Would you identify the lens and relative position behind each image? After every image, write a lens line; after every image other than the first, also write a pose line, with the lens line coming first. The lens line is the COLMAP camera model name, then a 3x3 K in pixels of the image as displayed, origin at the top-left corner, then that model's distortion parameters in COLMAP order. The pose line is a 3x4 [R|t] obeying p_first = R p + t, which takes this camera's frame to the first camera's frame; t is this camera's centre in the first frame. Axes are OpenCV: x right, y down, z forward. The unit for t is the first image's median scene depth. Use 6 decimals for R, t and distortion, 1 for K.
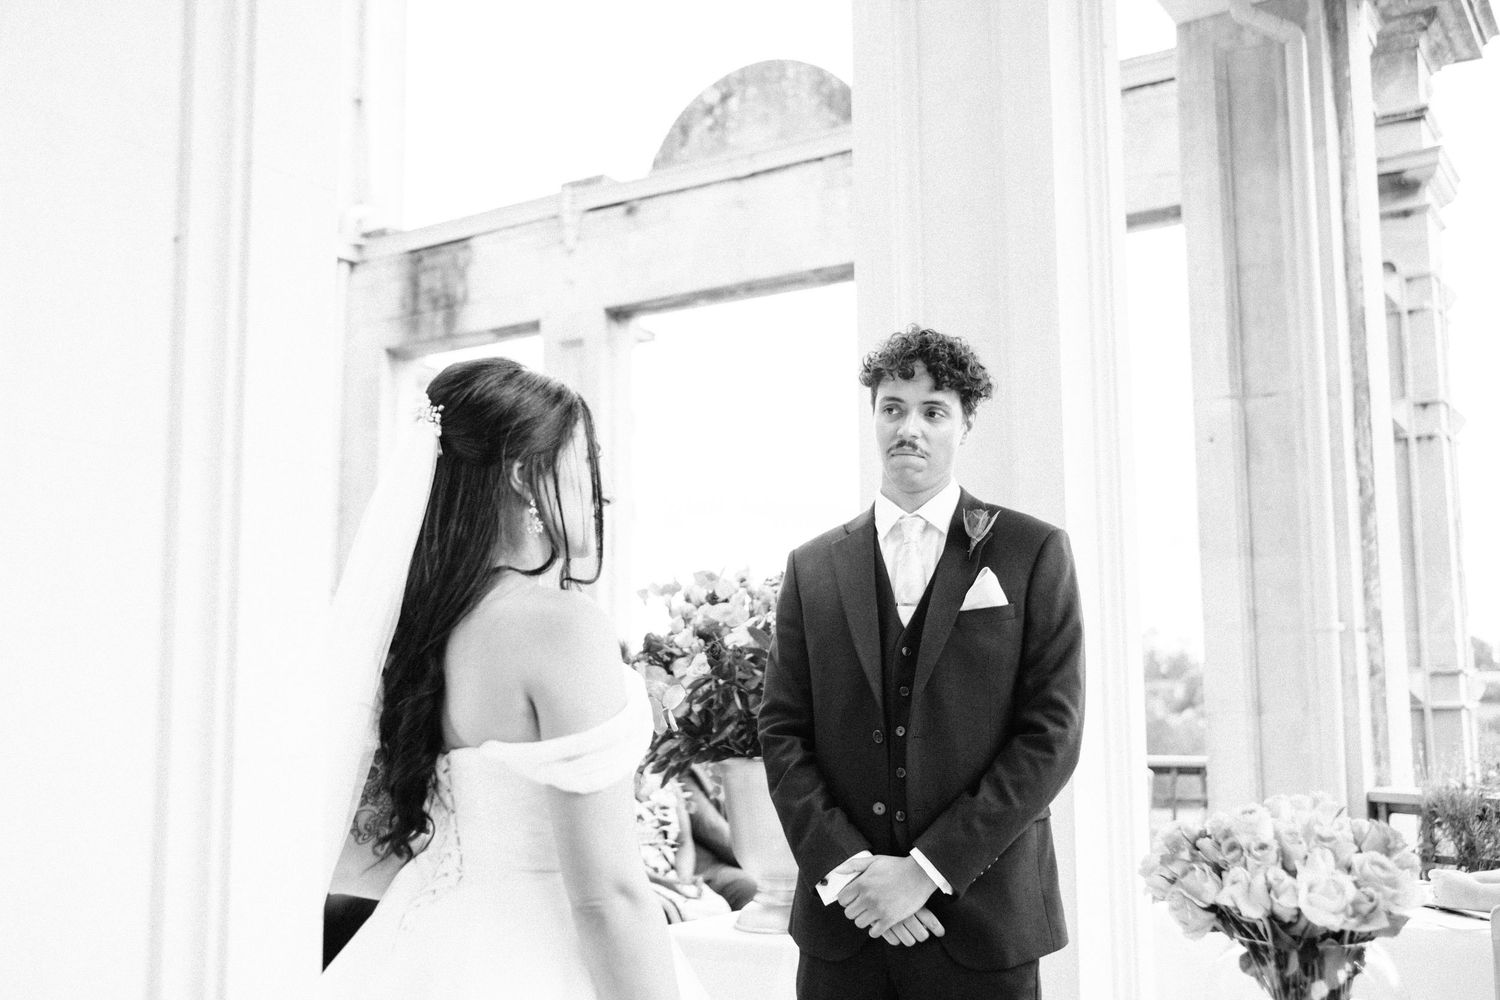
lens RADIAL K [[1497.7, 0, 756.1], [0, 1497.7, 518.8], [0, 0, 1]] dist [-0.007296, 0.018516]
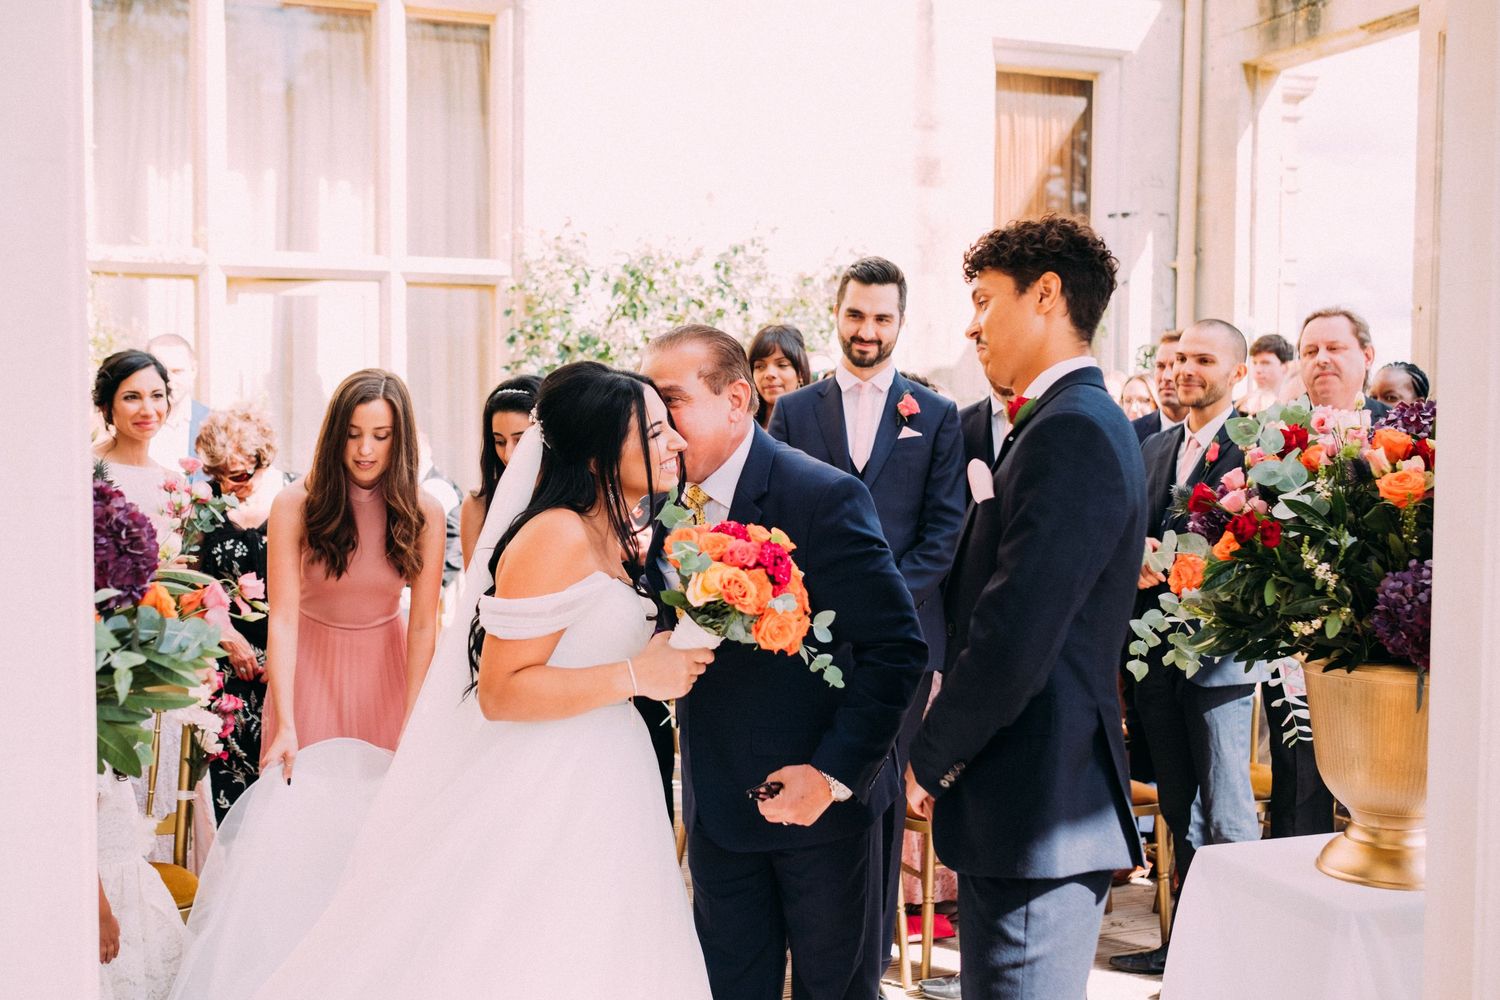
lens RADIAL K [[1550.8, 0, 738.5], [0, 1550.8, 499.9], [0, 0, 1]] dist [-0.007615, 0.028489]
pose [[0.800698, 0.047001, -0.597221, 0.113523], [0.054796, 0.986992, 0.151141, -0.023265], [0.596557, -0.153744, 0.787707, 0.108182]]
